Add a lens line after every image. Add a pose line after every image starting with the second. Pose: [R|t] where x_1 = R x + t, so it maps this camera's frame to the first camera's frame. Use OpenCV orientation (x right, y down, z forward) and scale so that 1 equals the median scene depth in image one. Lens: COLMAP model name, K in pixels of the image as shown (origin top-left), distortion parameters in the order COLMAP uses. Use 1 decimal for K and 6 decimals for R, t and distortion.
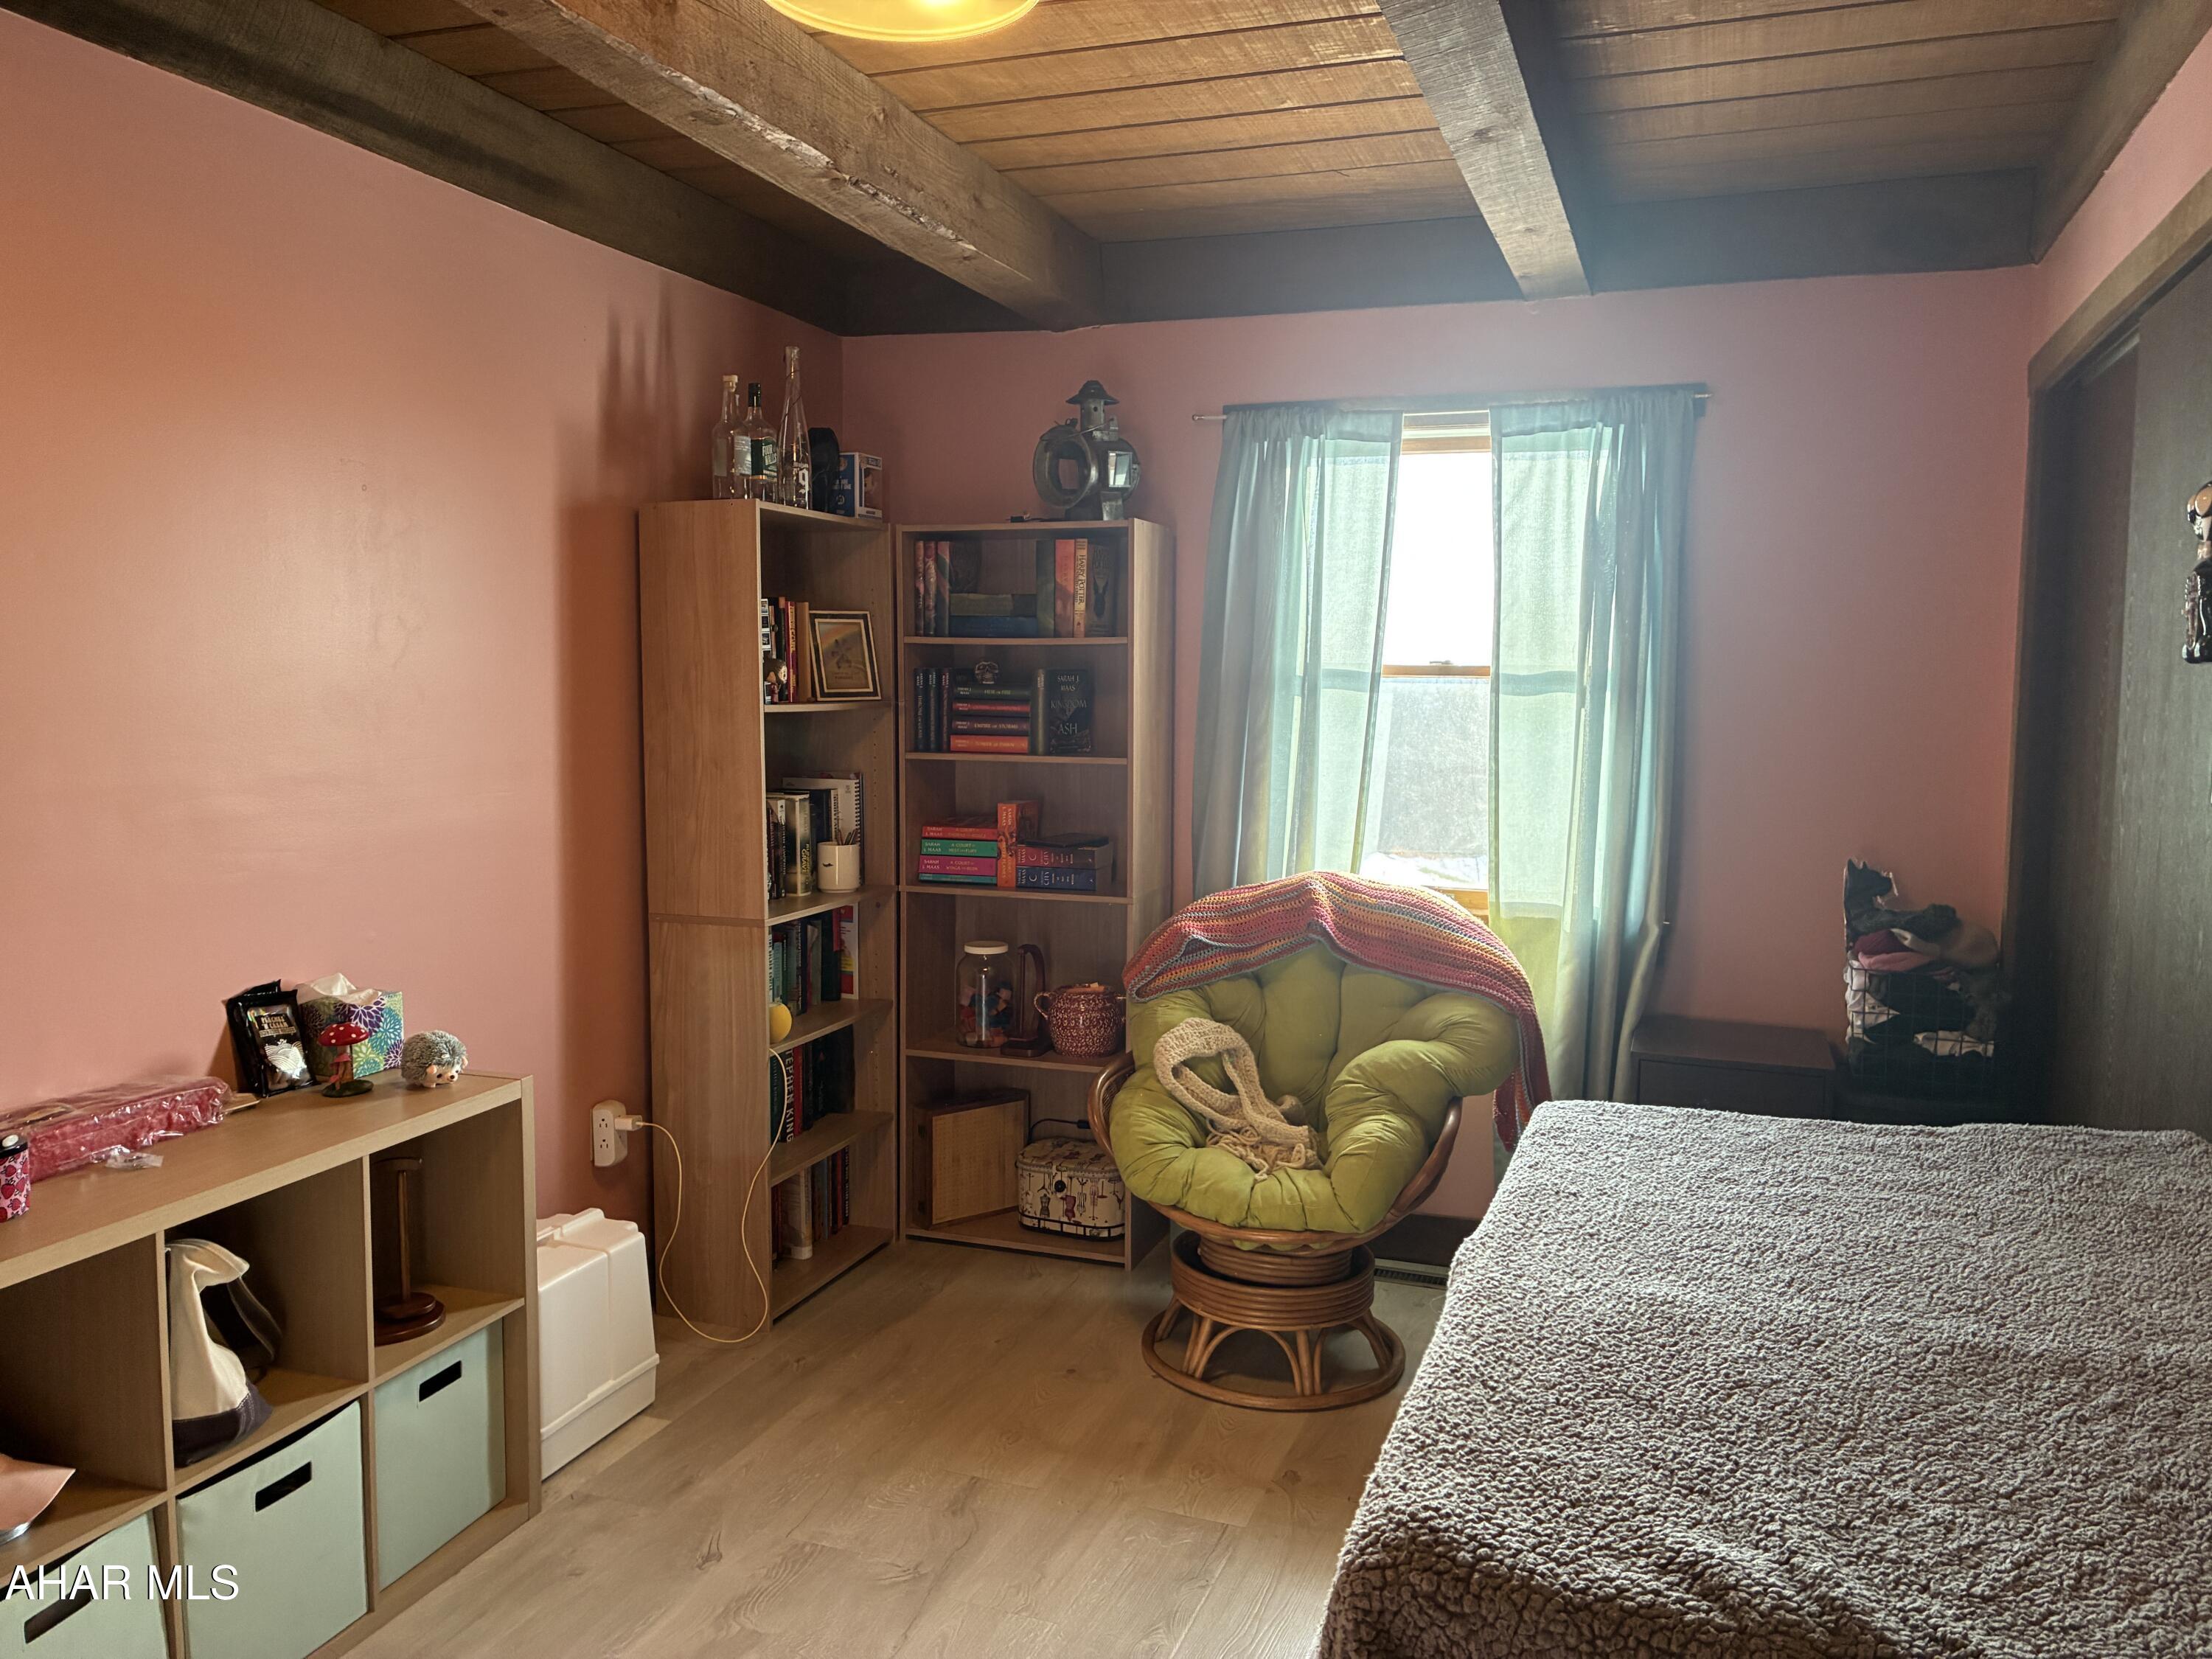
lens RADIAL K [[1656.3, 0, 1106.0], [0, 1656.3, 829.5], [0, 0, 1]] dist [0.009607, -0.006101]
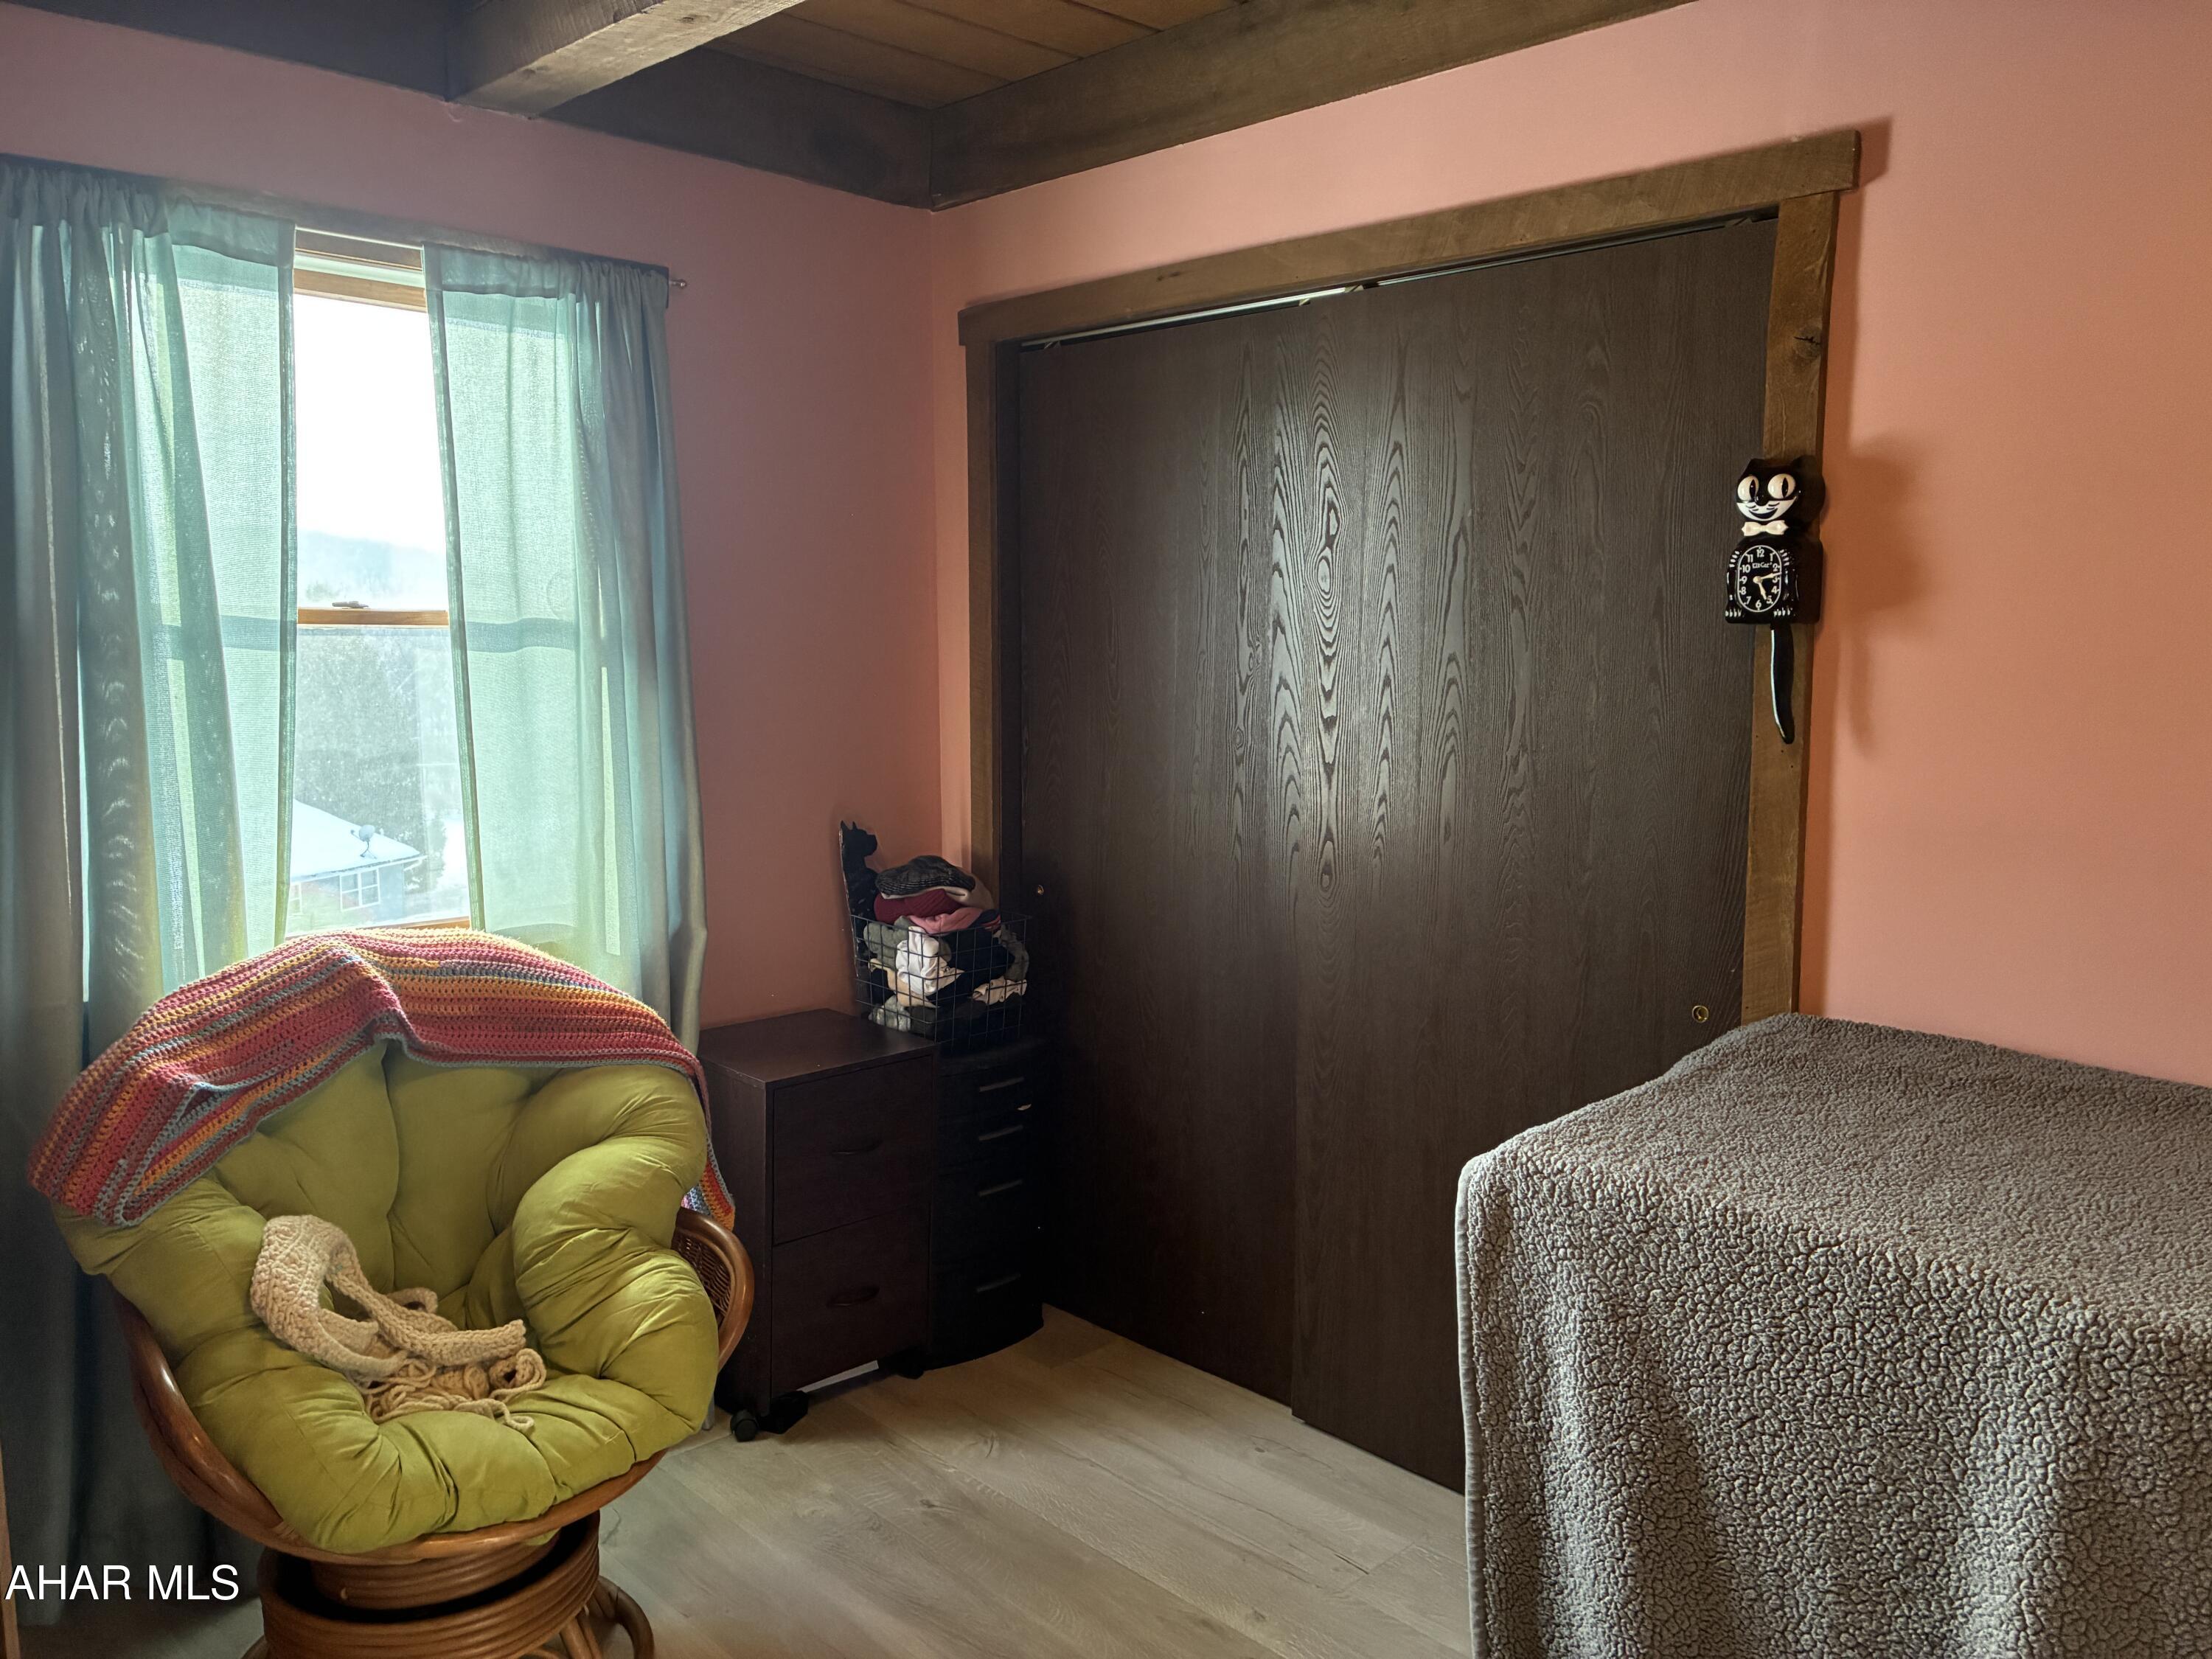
lens RADIAL K [[1650.1, 0, 1098.6], [0, 1650.1, 820.2], [0, 0, 1]] dist [0.006454, -0.004765]
pose [[0.431714, -0.116622, 0.894440, -0.306671], [0.082338, 0.992562, 0.089674, -0.051417], [-0.898245, 0.034933, 0.438105, 0.448602]]
